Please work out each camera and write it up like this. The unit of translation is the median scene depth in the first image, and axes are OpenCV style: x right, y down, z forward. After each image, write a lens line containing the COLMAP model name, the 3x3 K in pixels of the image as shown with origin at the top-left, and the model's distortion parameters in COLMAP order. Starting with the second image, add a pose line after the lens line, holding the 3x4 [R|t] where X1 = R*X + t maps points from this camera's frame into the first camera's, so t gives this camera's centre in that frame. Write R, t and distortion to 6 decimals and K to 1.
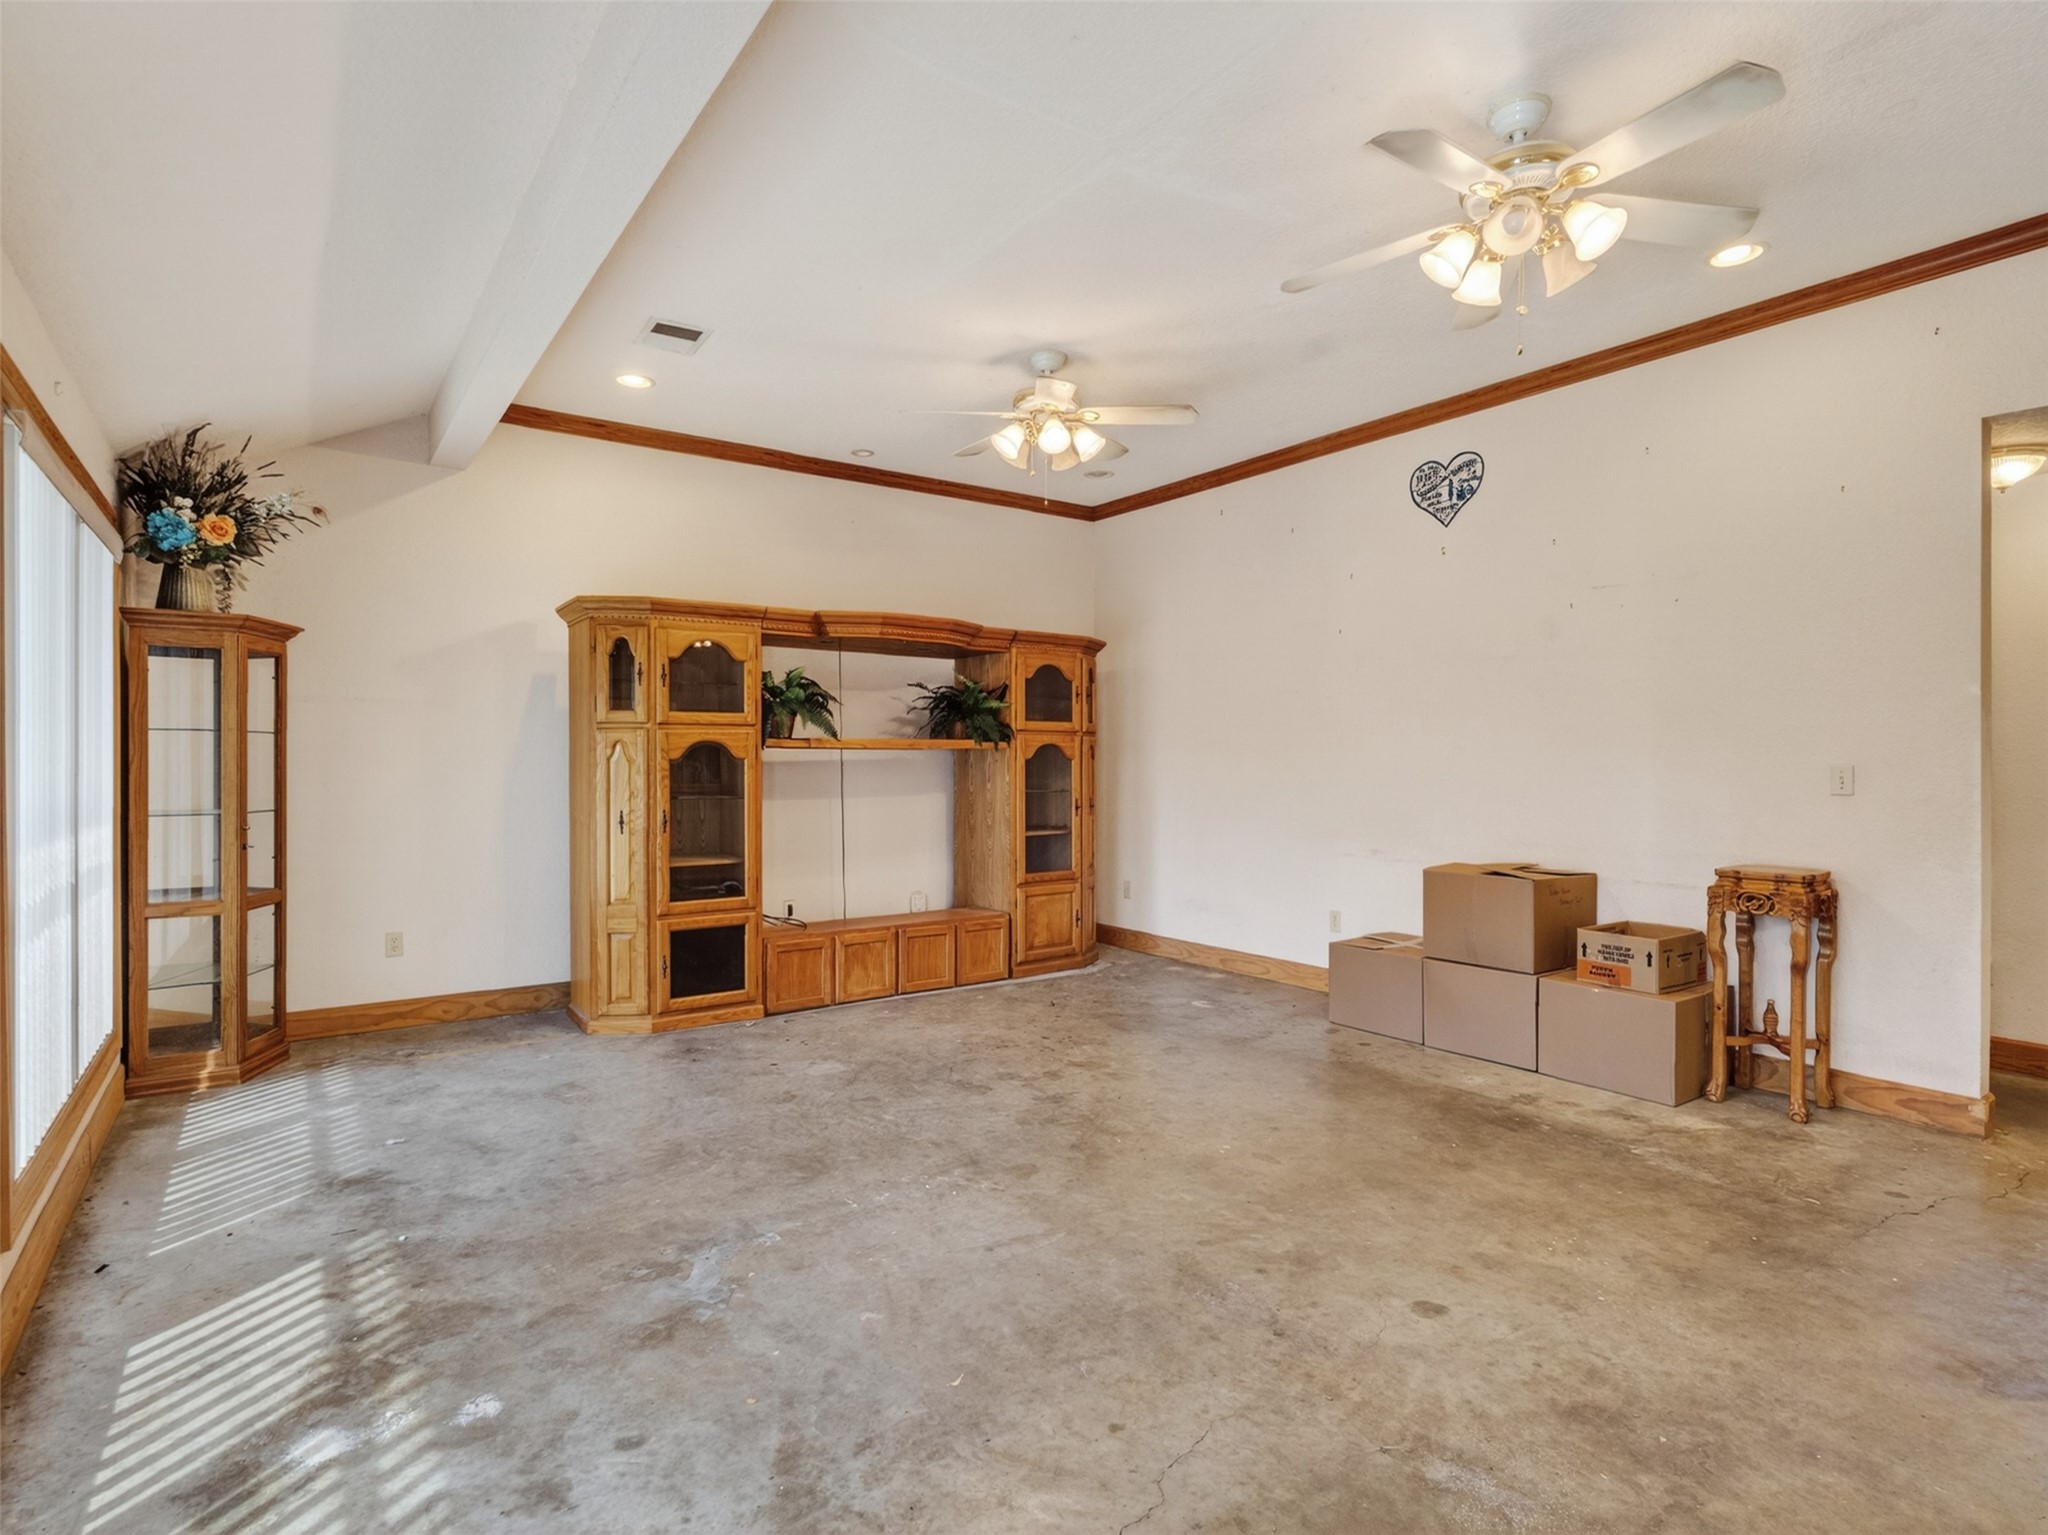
lens RADIAL K [[1051.3, 0, 1000.5], [0, 1051.3, 763.7], [0, 0, 1]] dist [-0.007433, 0.004069]
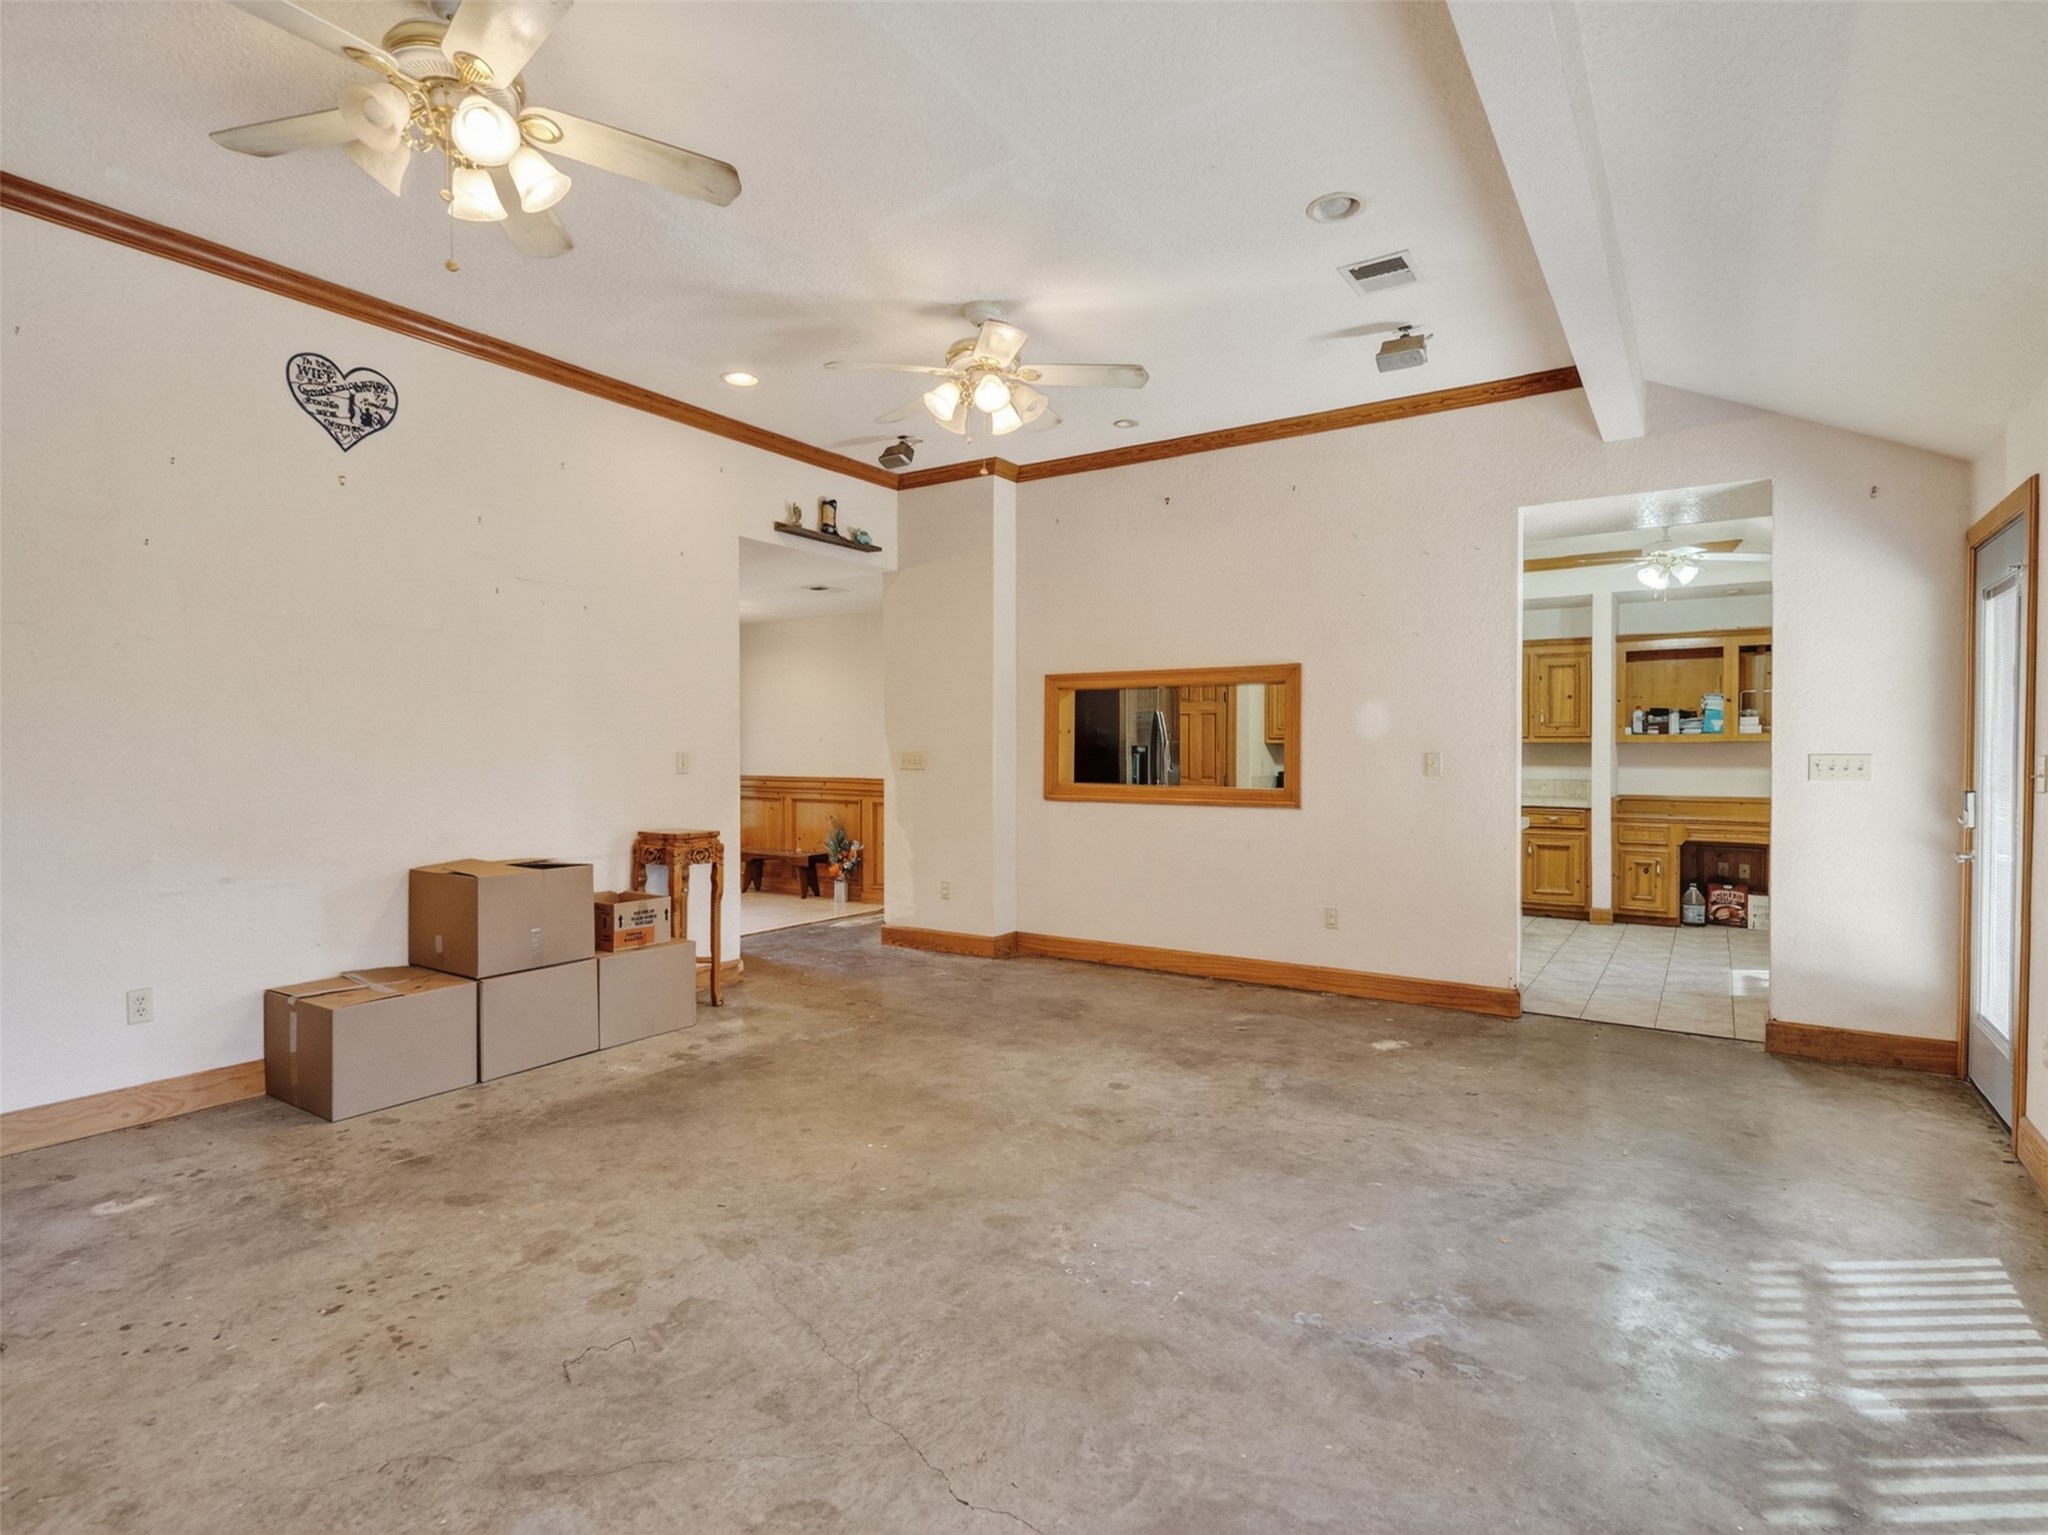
lens RADIAL K [[1051.3, 0, 1010.1], [0, 1051.3, 761.5], [0, 0, 1]] dist [-0.007433, 0.004069]
pose [[-0.367072, -0.010942, 0.930128, -0.519270], [0.000358, 0.999929, 0.011904, -0.002248], [-0.930192, 0.004703, -0.367043, 0.872025]]
